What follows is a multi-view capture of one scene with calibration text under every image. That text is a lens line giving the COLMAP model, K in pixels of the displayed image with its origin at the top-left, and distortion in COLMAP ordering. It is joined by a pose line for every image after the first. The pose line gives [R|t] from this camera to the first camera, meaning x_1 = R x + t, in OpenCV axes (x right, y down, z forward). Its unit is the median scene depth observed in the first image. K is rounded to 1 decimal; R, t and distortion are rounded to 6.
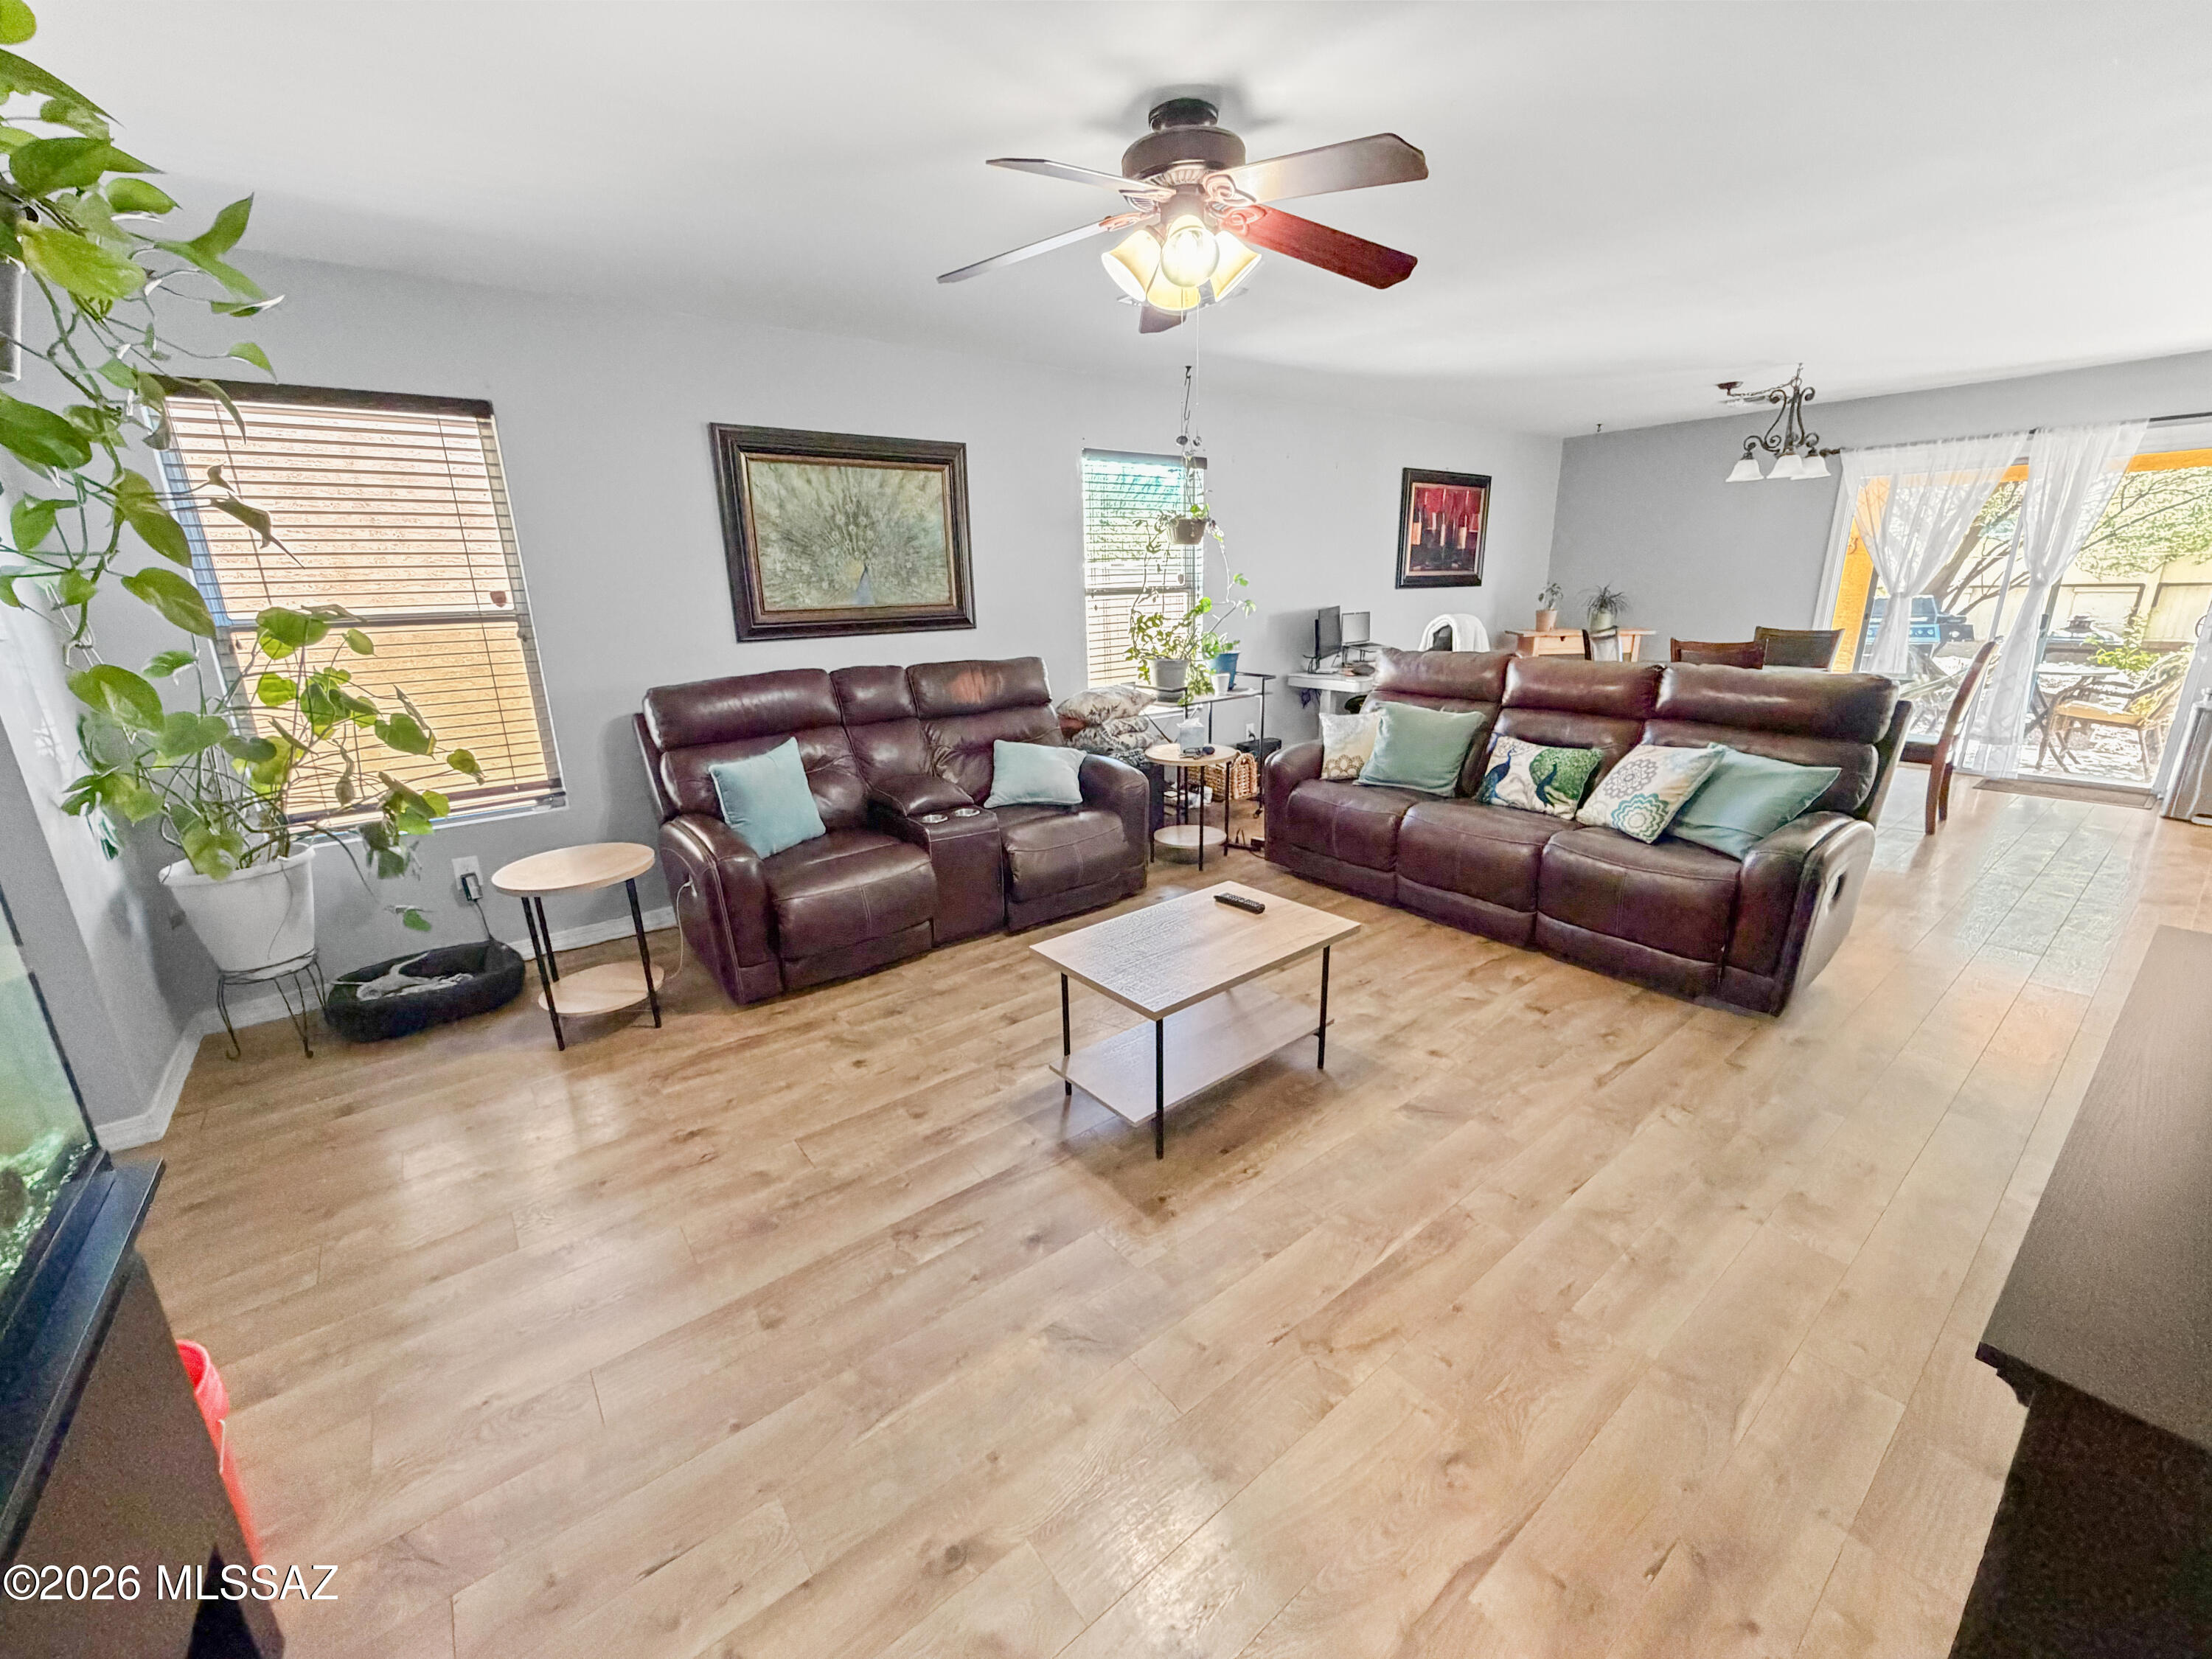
lens RADIAL K [[879.4, 0, 1099.0], [0, 879.4, 824.7], [0, 0, 1]] dist [0.001097, 0.000185]
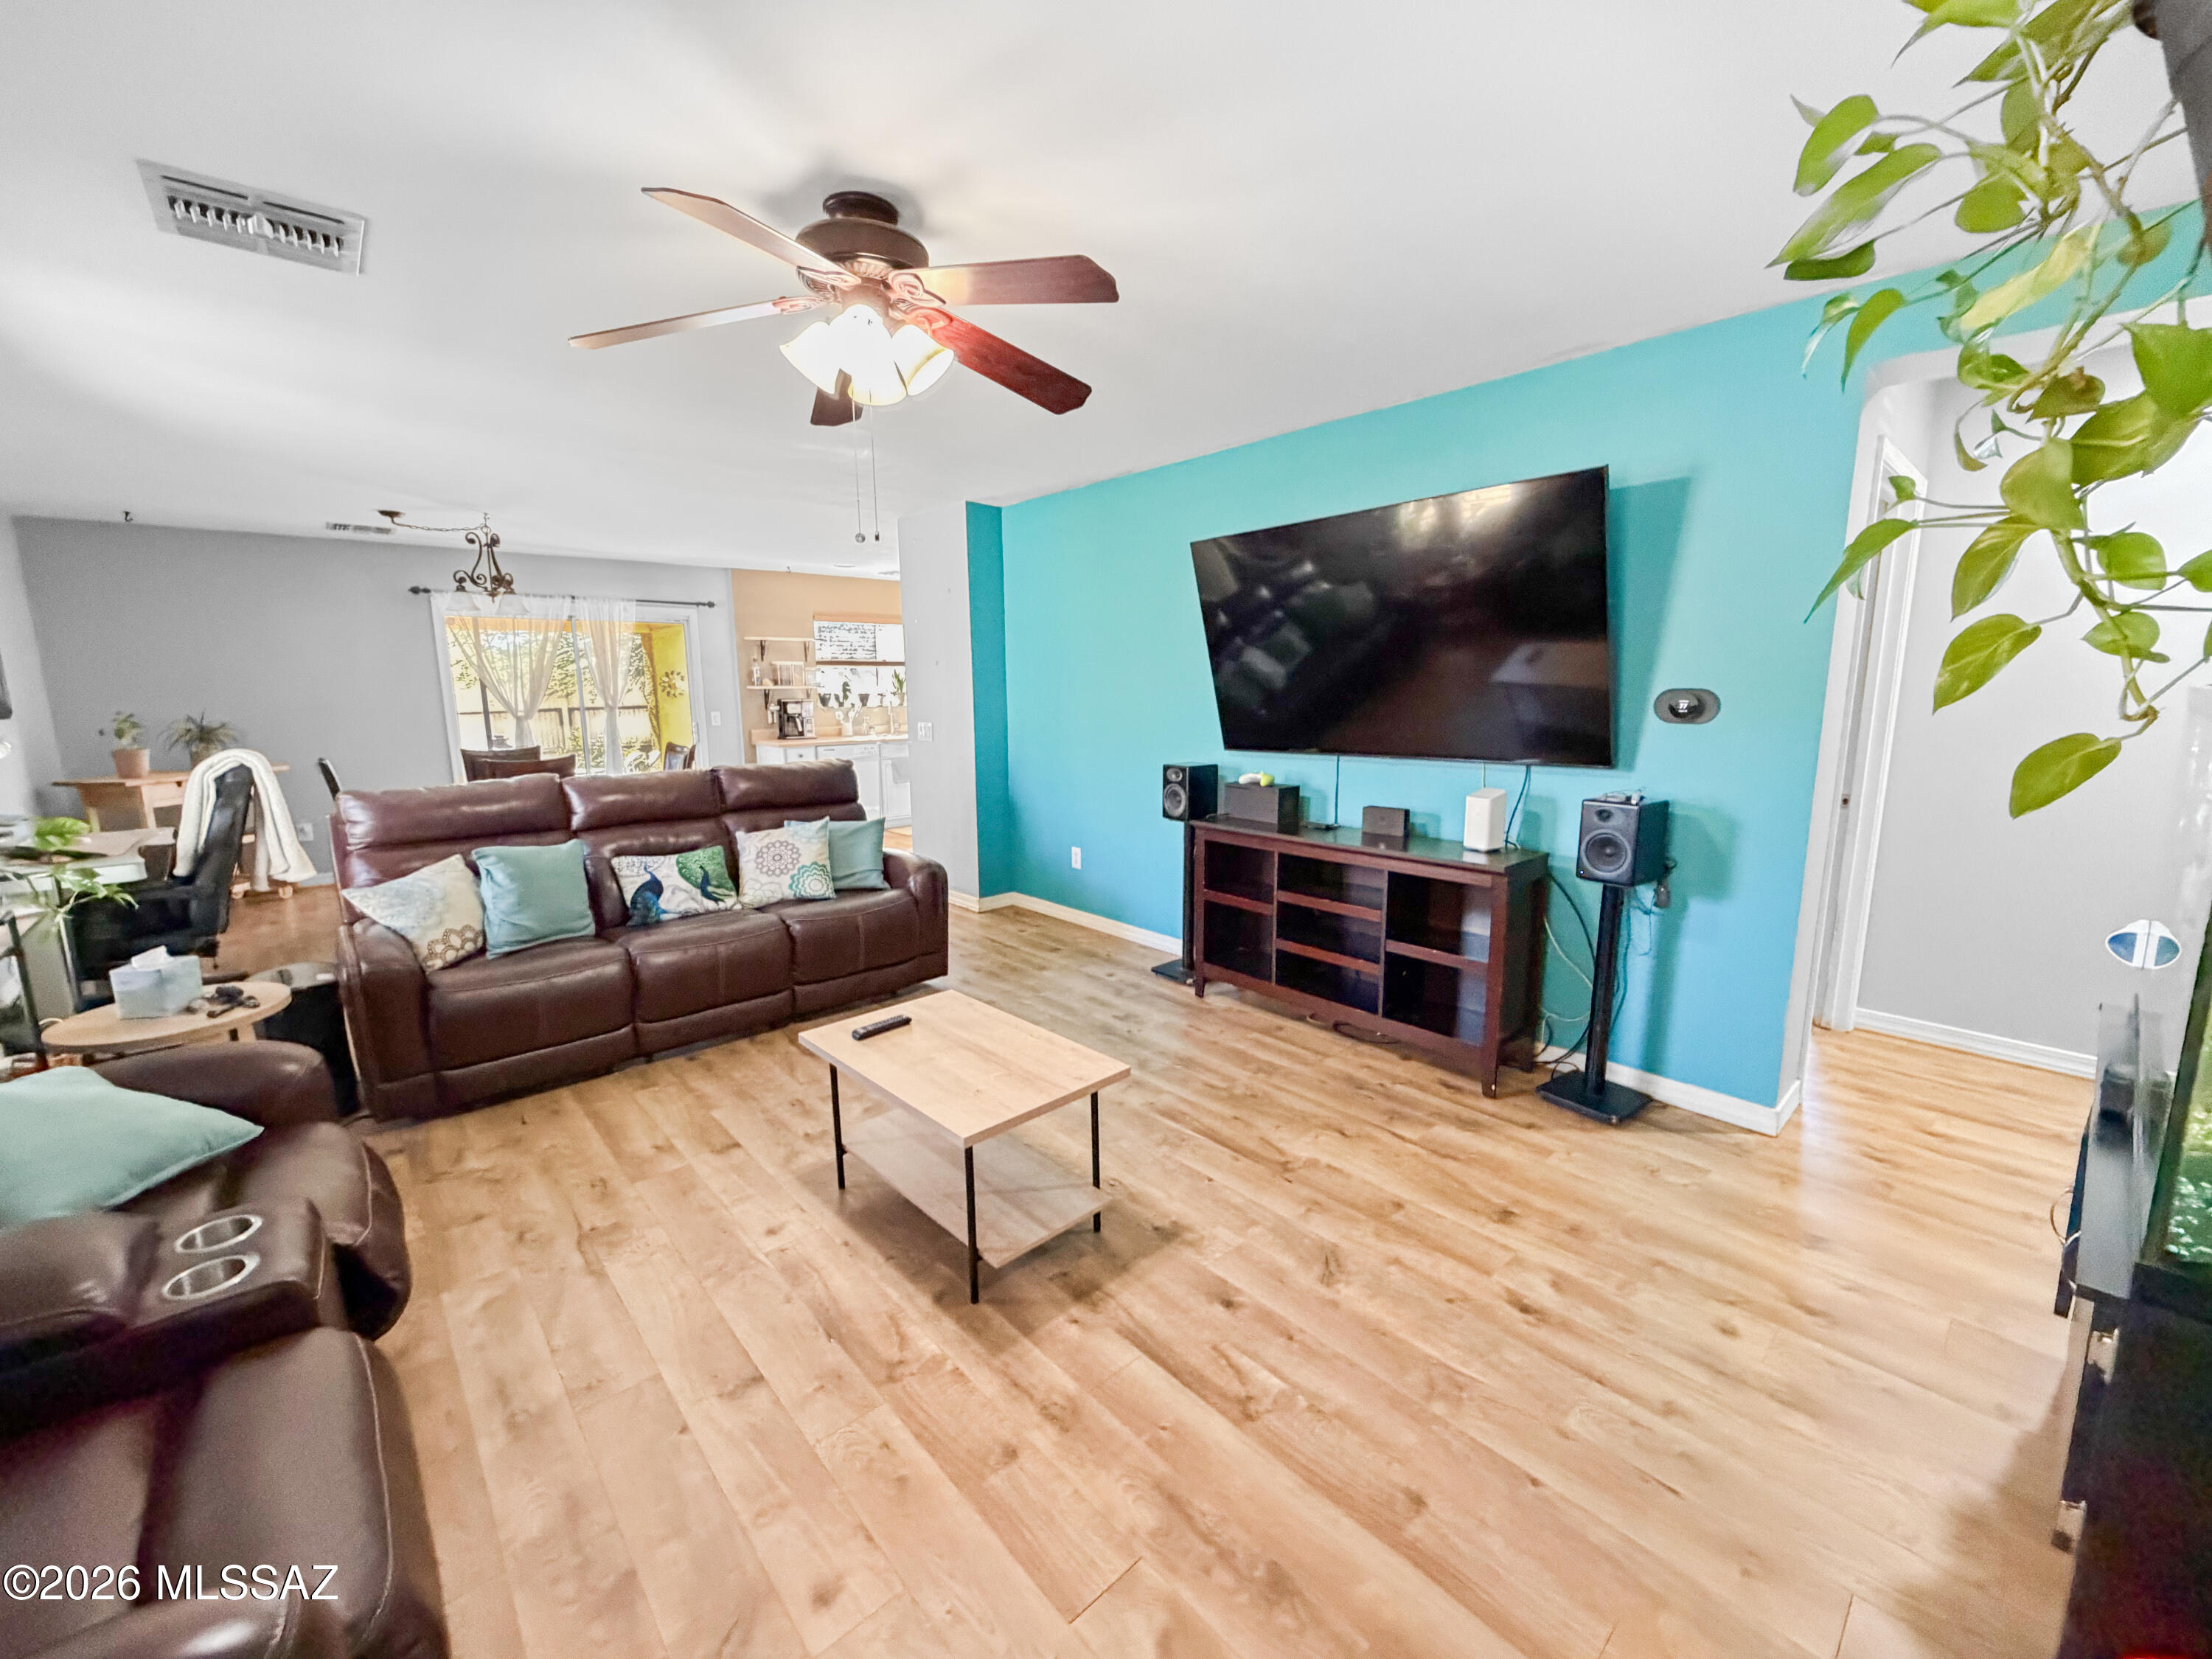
lens RADIAL K [[879.4, 0, 1099.0], [0, 879.4, 824.7], [0, 0, 1]] dist [0.001097, 0.000185]
pose [[-0.064845, -0.135161, 0.988700, -0.839846], [0.282150, 0.947872, 0.148085, -0.210725], [-0.957176, 0.288564, -0.023329, 0.845425]]
